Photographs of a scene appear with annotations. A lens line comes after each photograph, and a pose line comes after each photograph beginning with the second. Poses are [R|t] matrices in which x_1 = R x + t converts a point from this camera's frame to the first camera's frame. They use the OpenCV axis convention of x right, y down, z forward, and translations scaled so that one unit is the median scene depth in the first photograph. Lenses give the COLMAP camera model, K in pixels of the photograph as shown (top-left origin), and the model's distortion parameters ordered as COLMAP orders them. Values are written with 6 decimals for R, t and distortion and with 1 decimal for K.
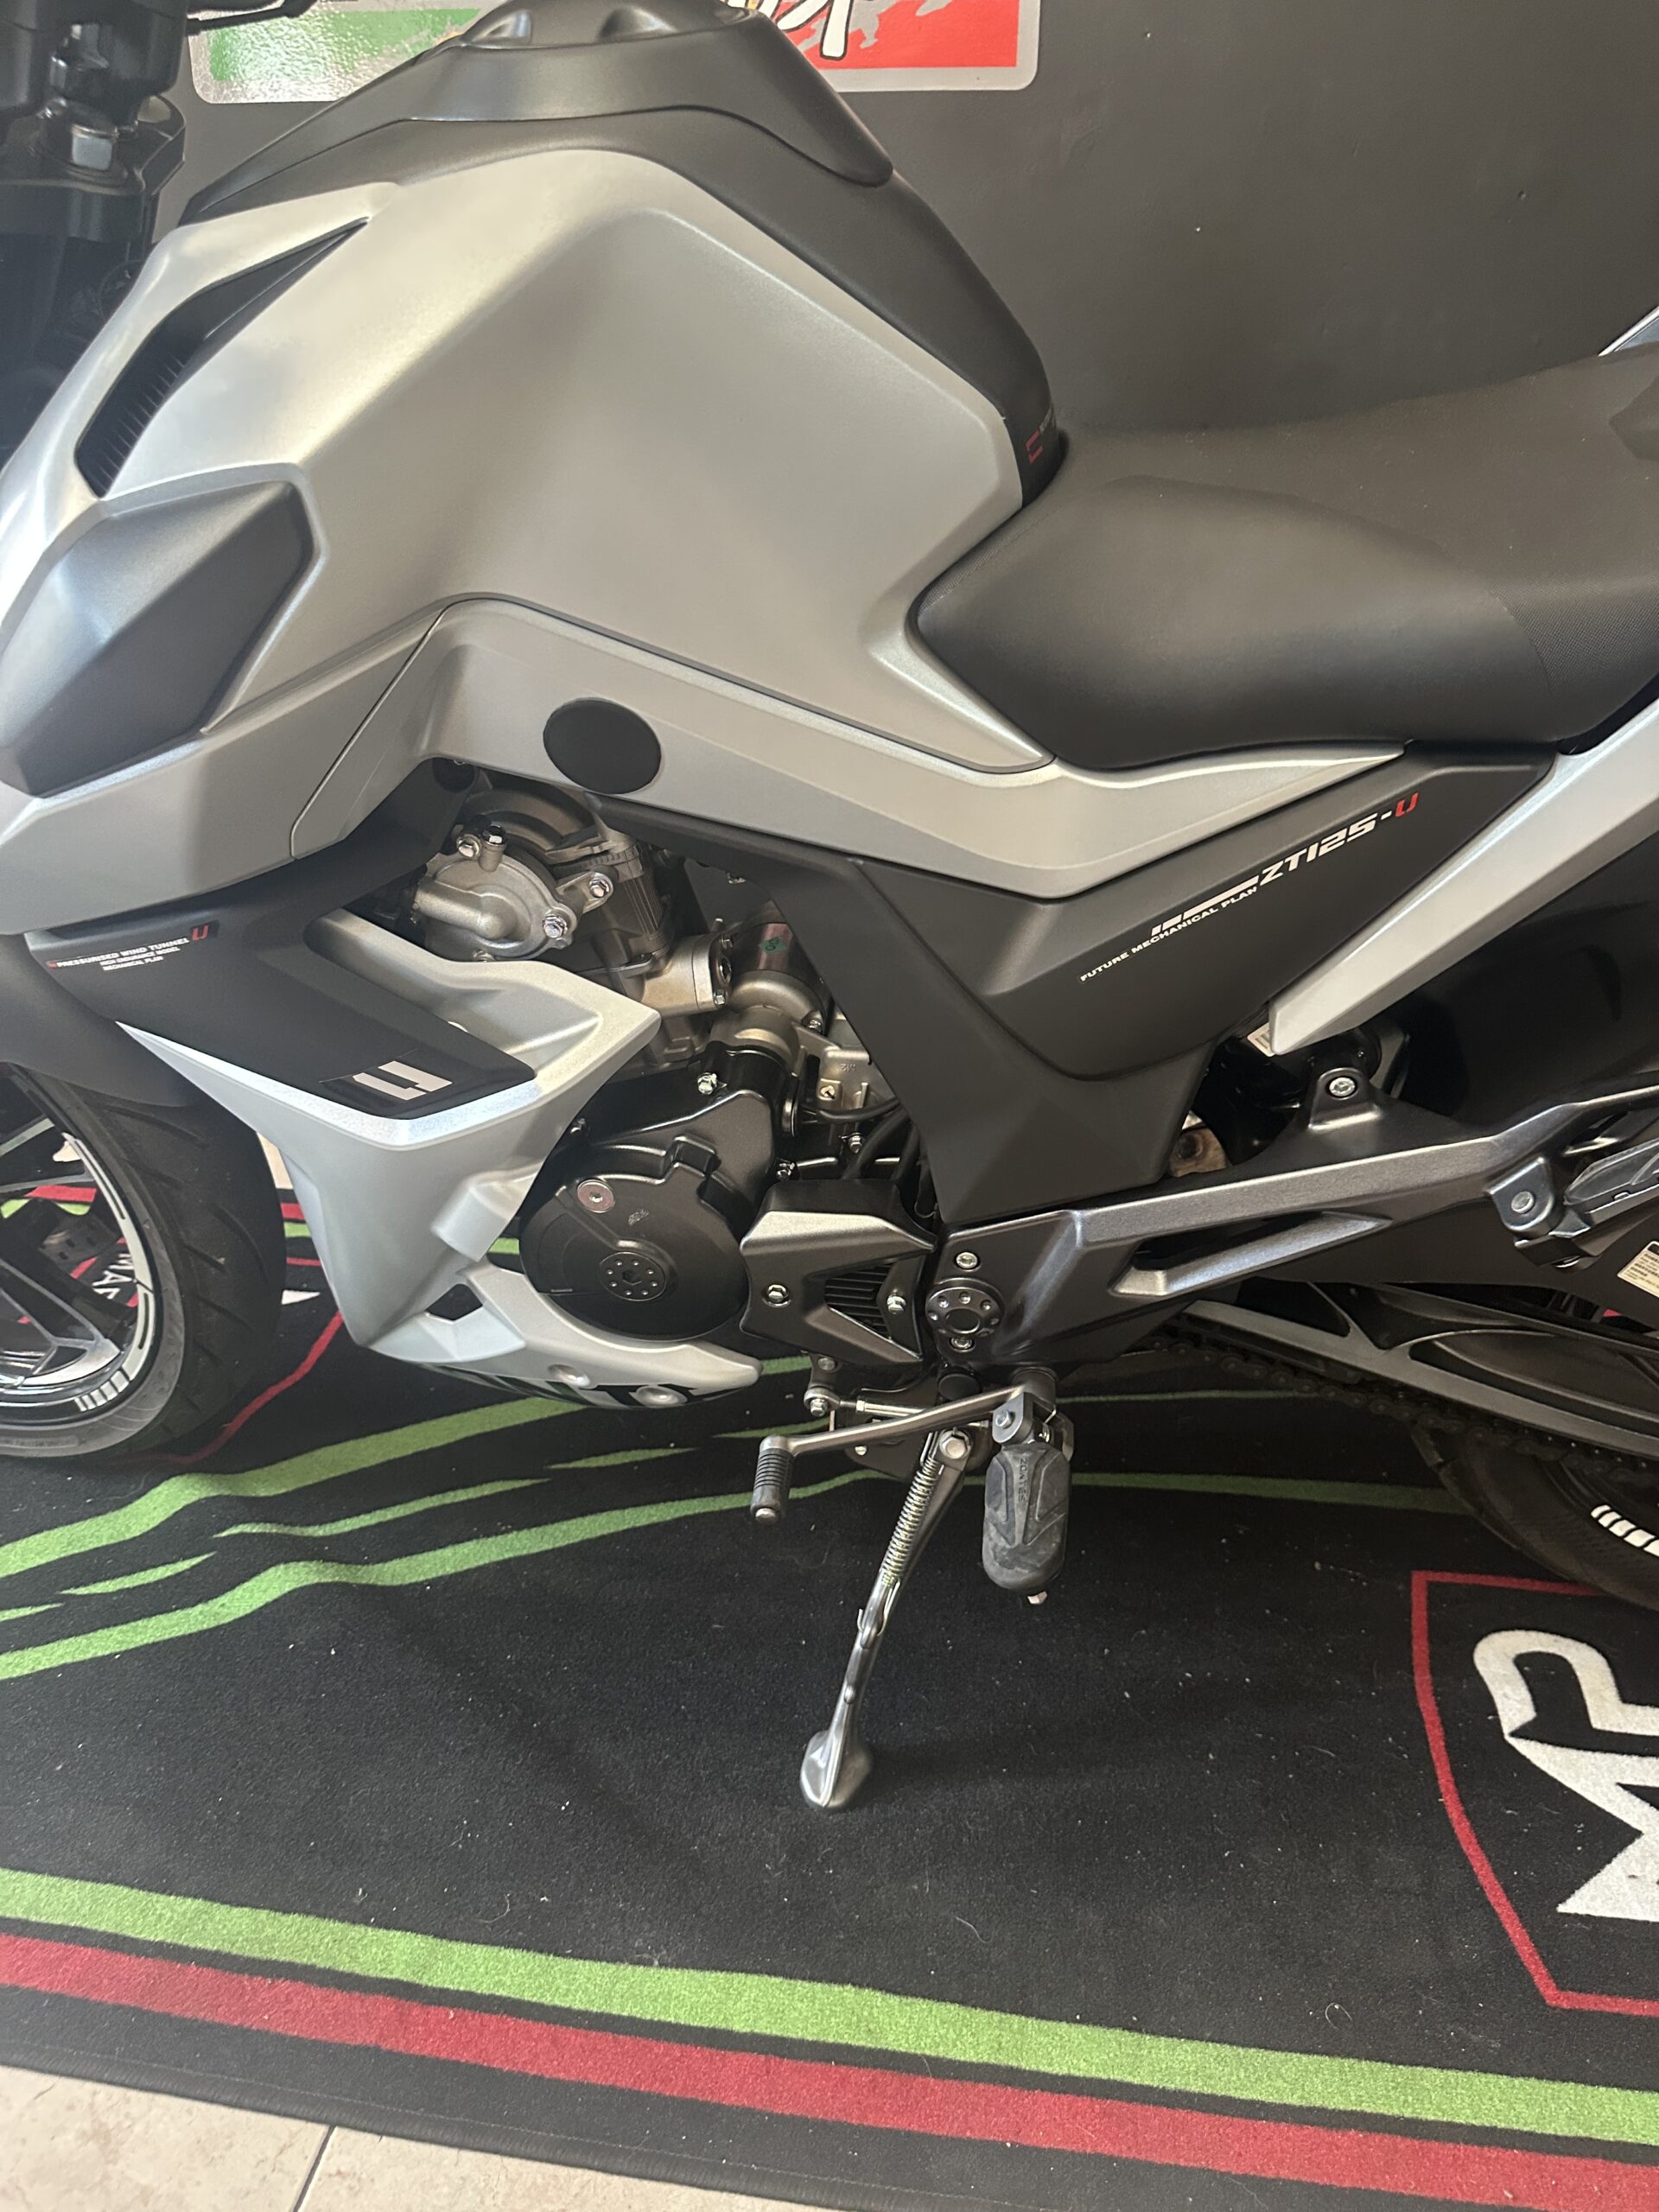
lens RADIAL K [[1595.5, 0, 804.4], [0, 1595.5, 1103.0], [0, 0, 1]] dist [0.004179, -0.019877]
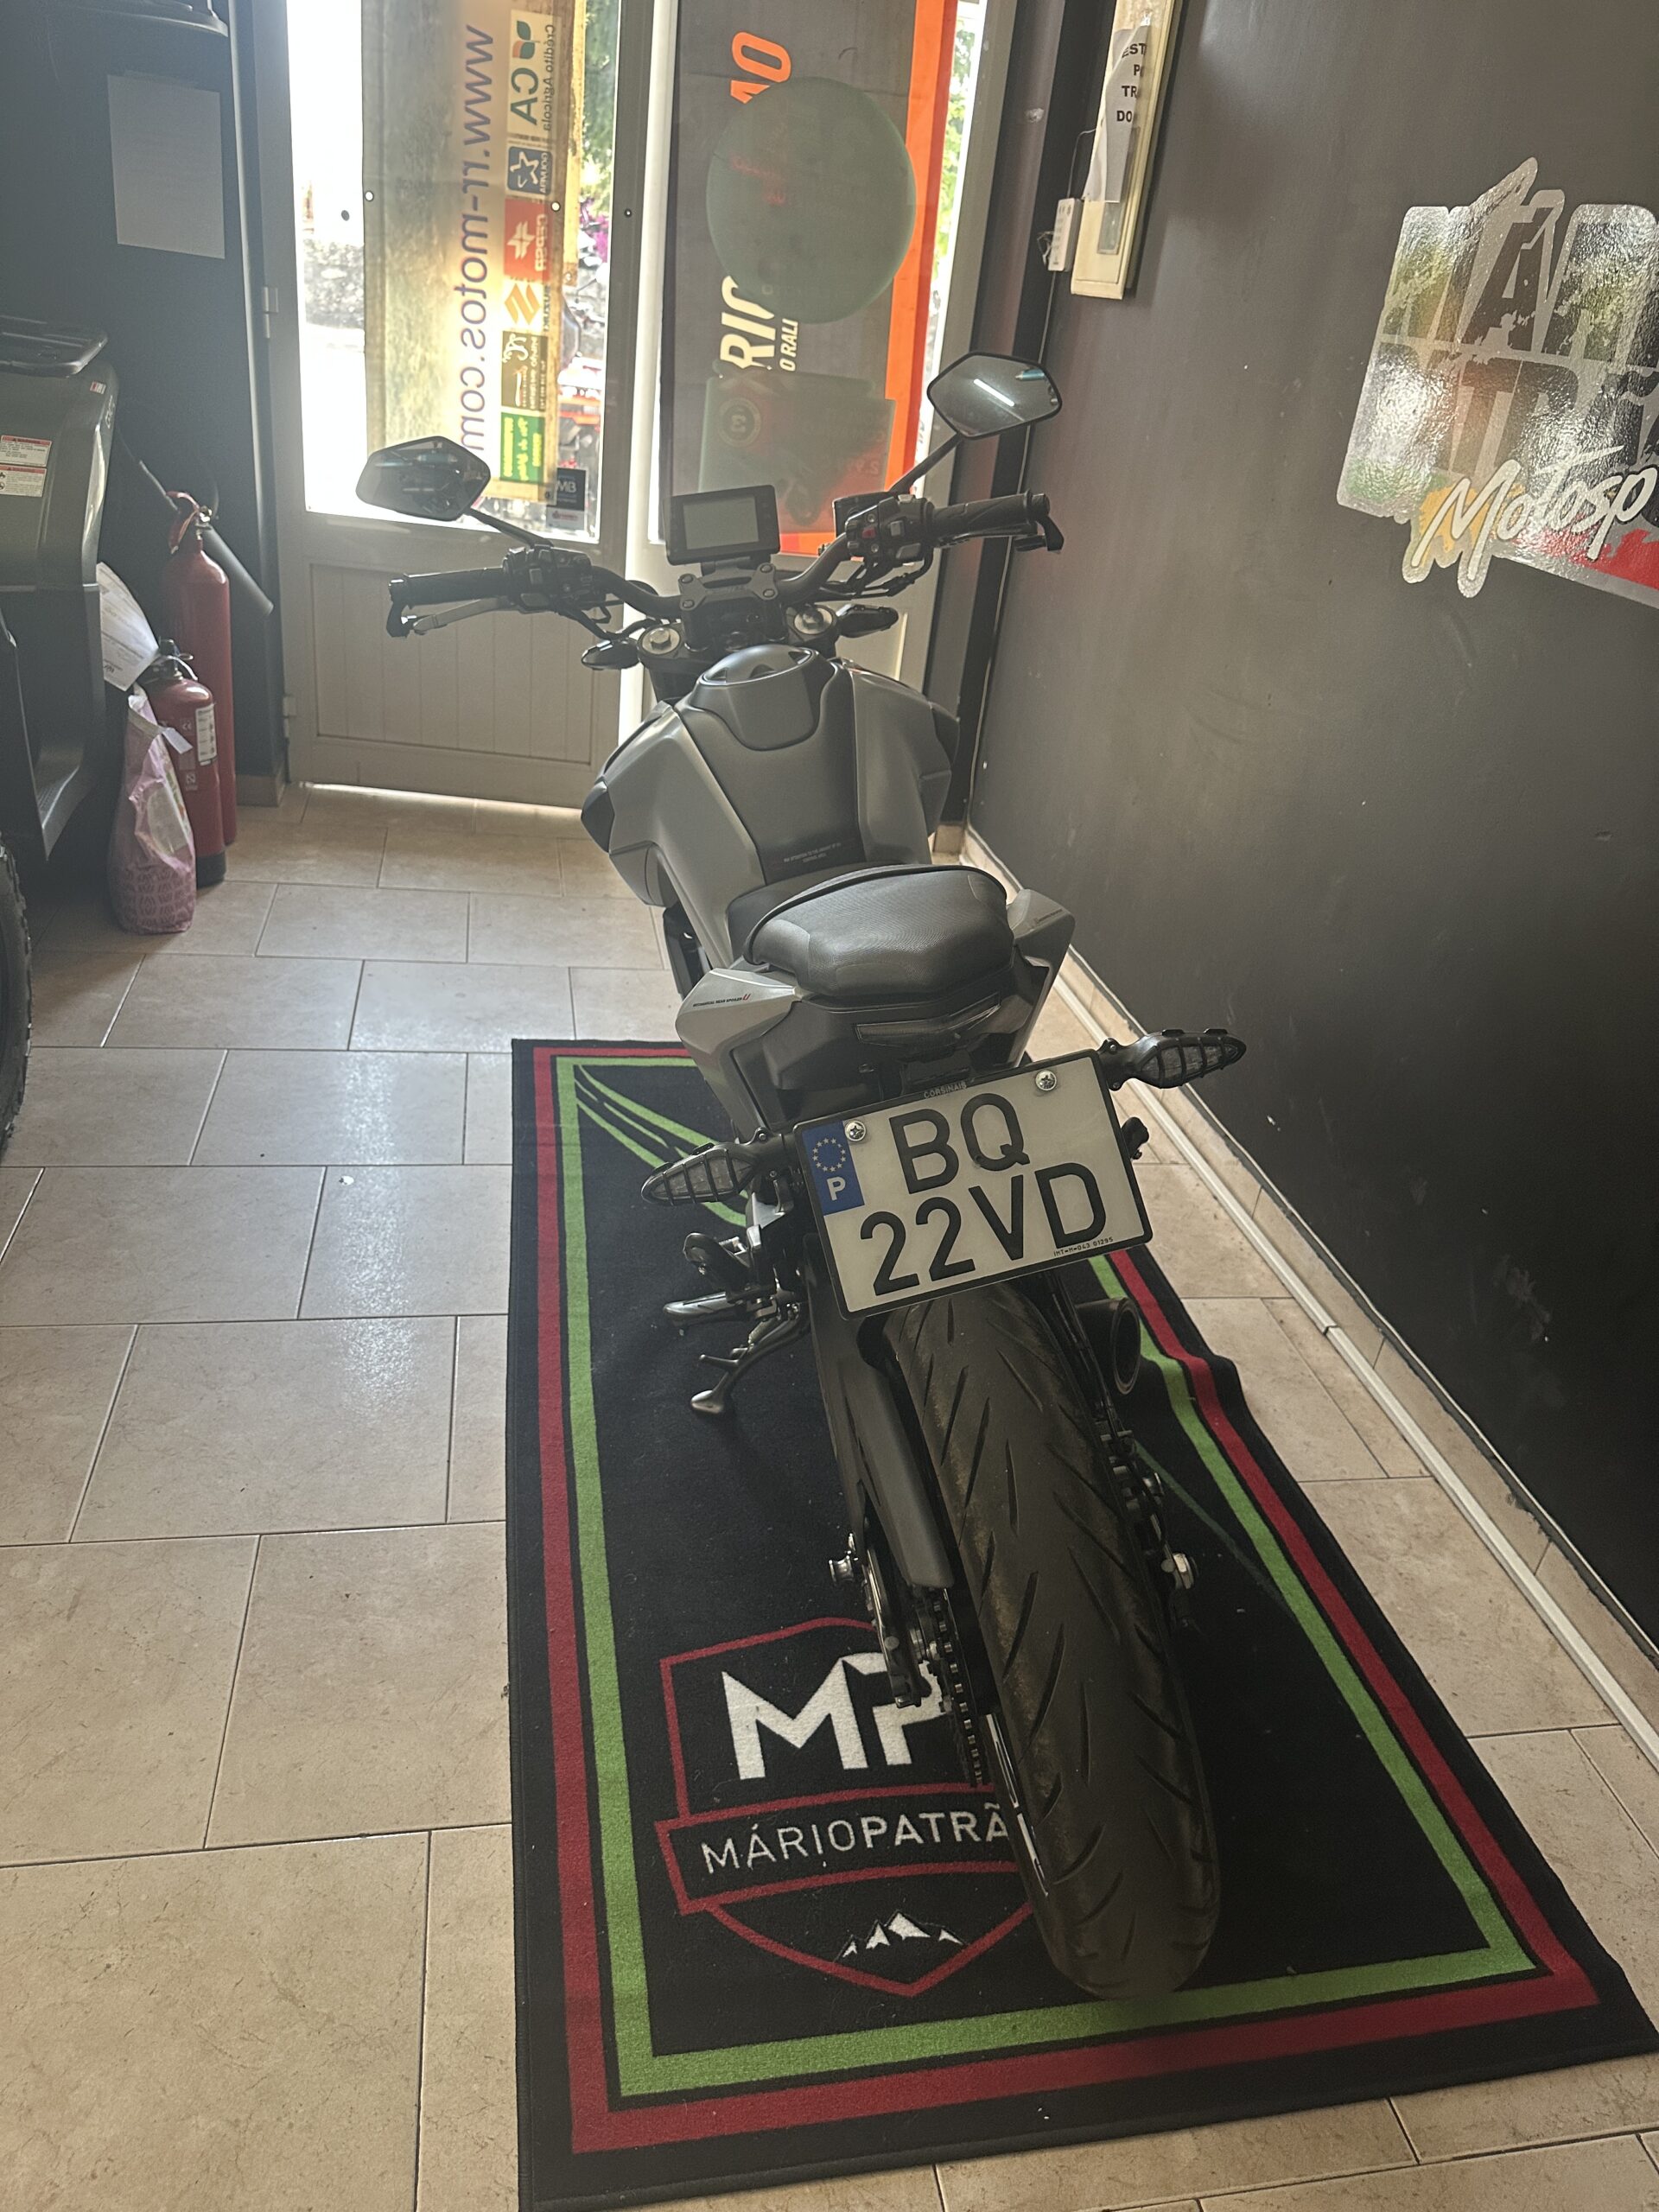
lens RADIAL K [[1542.3, 0, 829.5], [0, 1542.3, 1106.0], [0, 0, 1]] dist [0.000886, -0.035275]
pose [[0.320132, 0.473802, -0.820382, 1.696406], [-0.459121, 0.835061, 0.303119, -0.644623], [0.828688, 0.279617, 0.484862, 0.060700]]
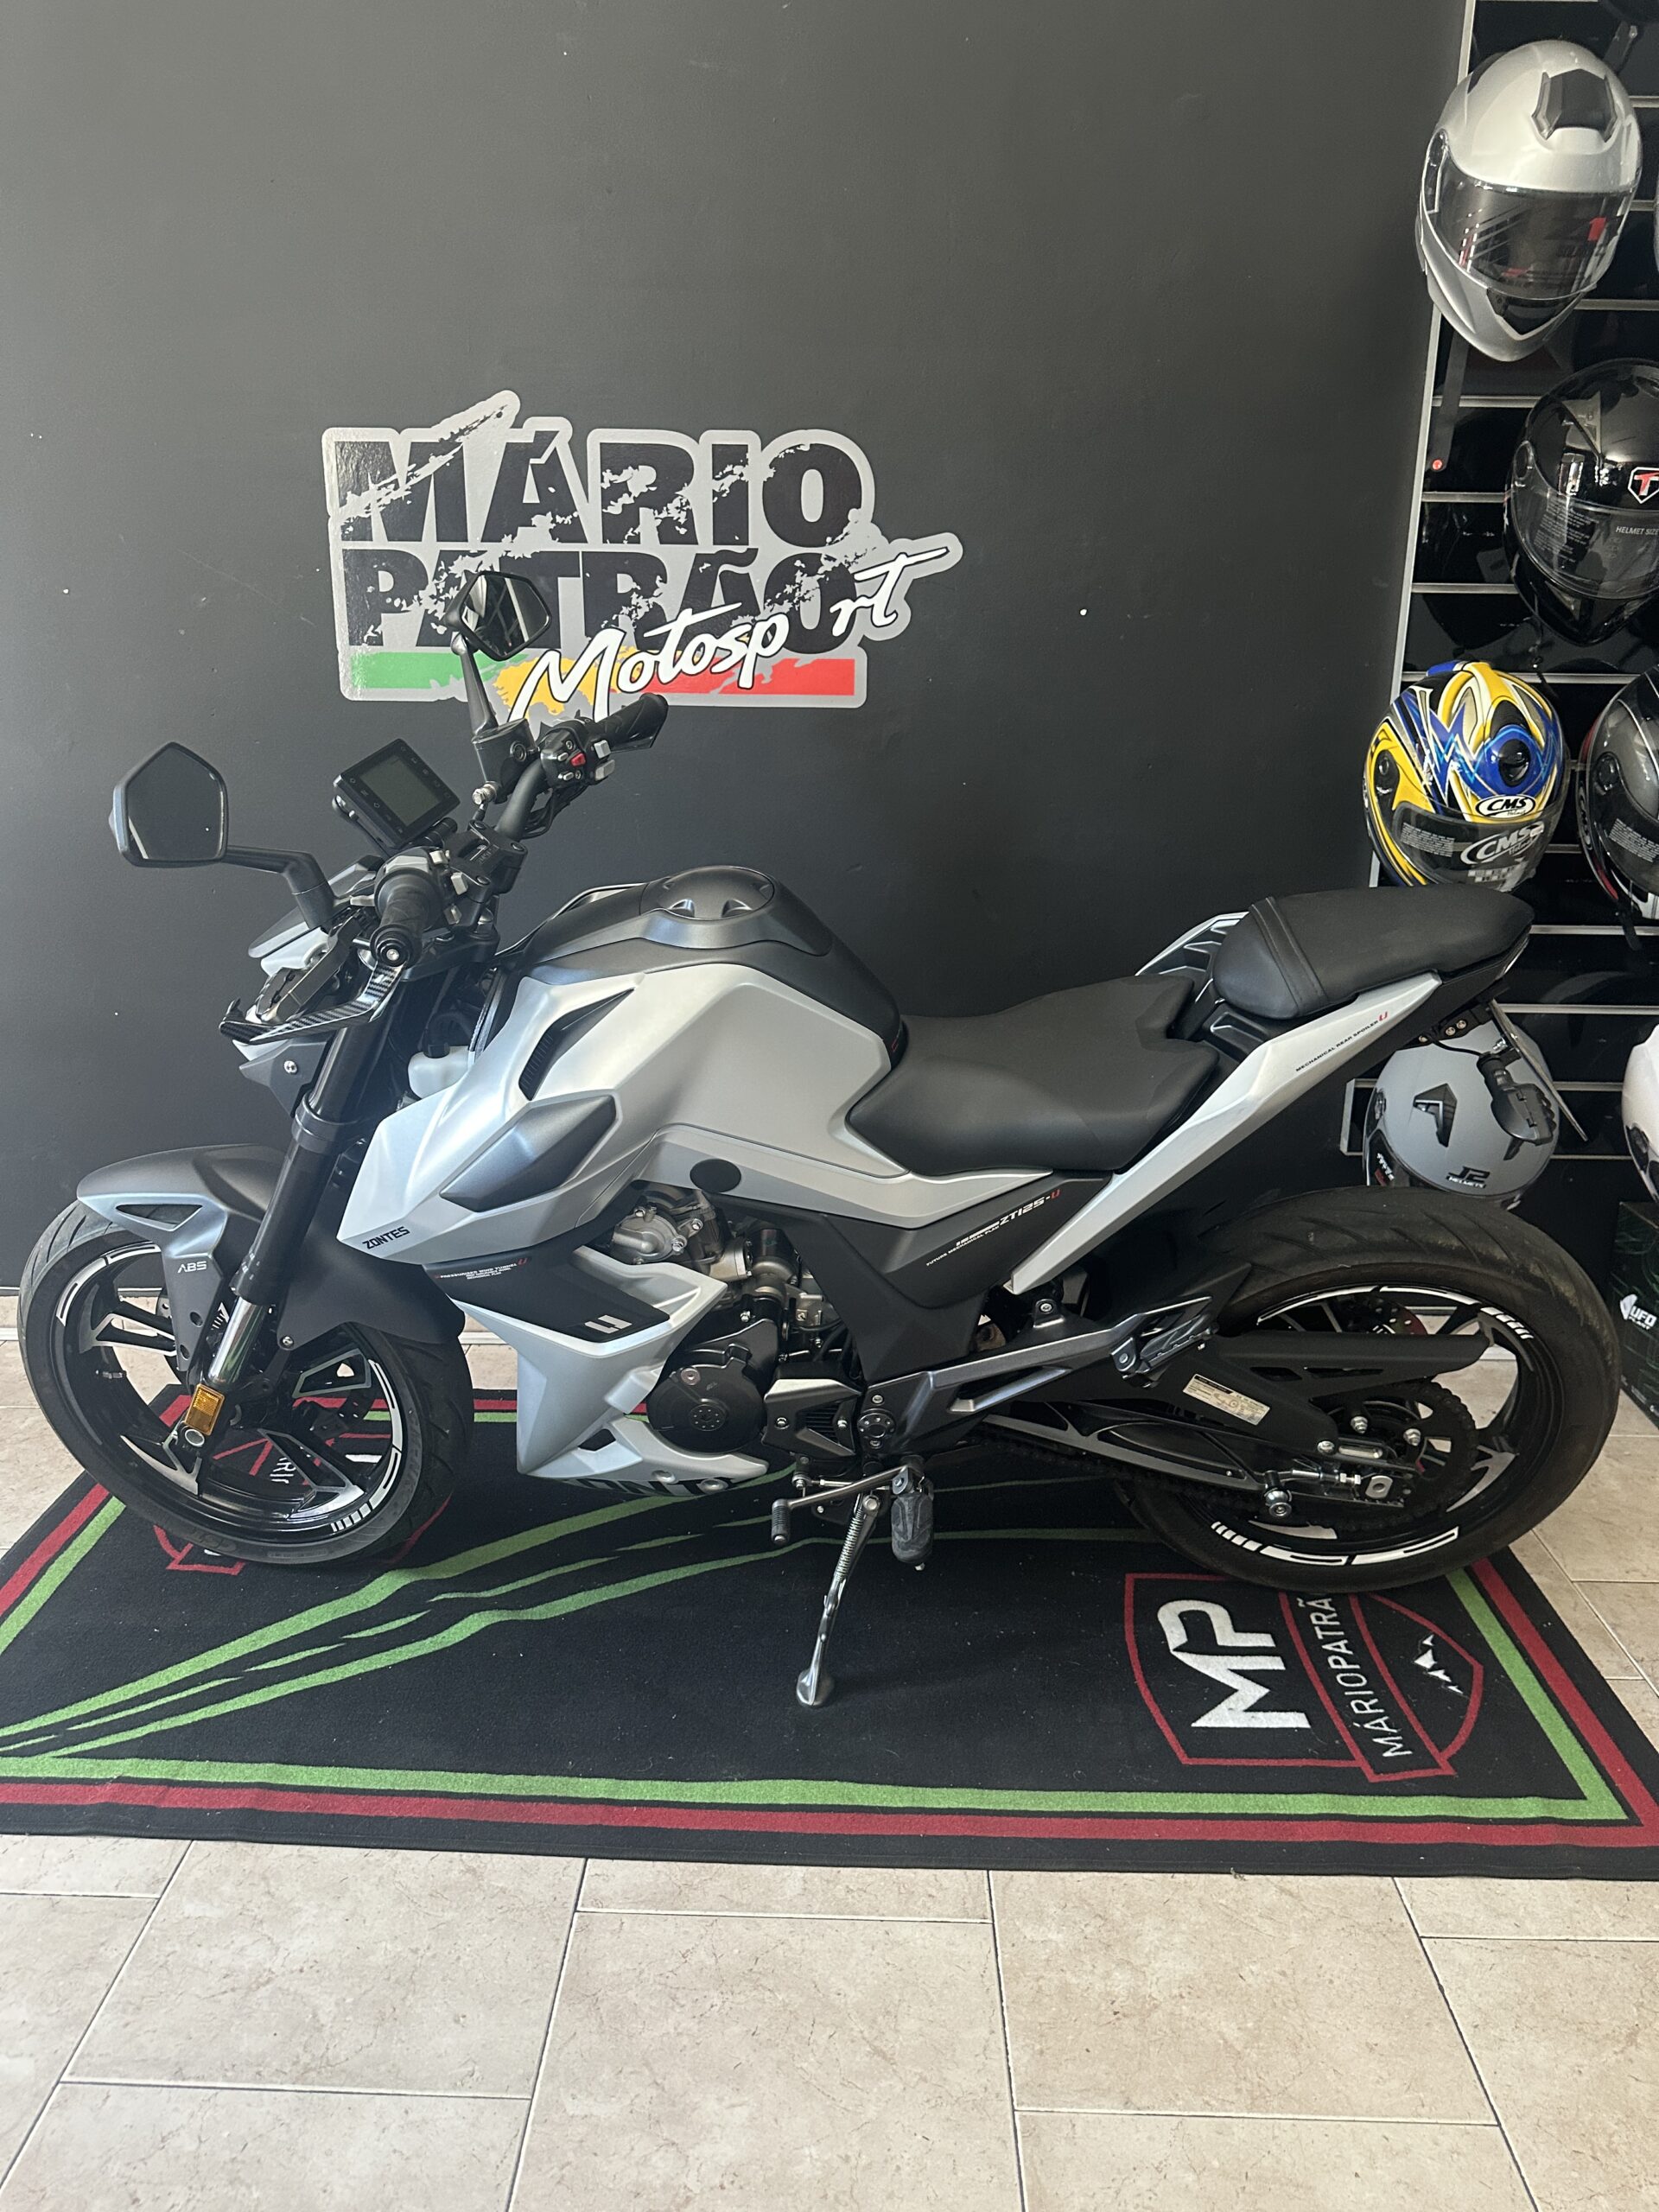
lens RADIAL K [[1565.4, 0, 806.4], [0, 1565.4, 1097.4], [0, 0, 1]] dist [0.095392, -0.177732]
pose [[0.993399, -0.030124, 0.110687, -0.191743], [0.043101, 0.992221, -0.116786, -0.051901], [-0.106308, 0.120786, 0.986970, -0.983722]]
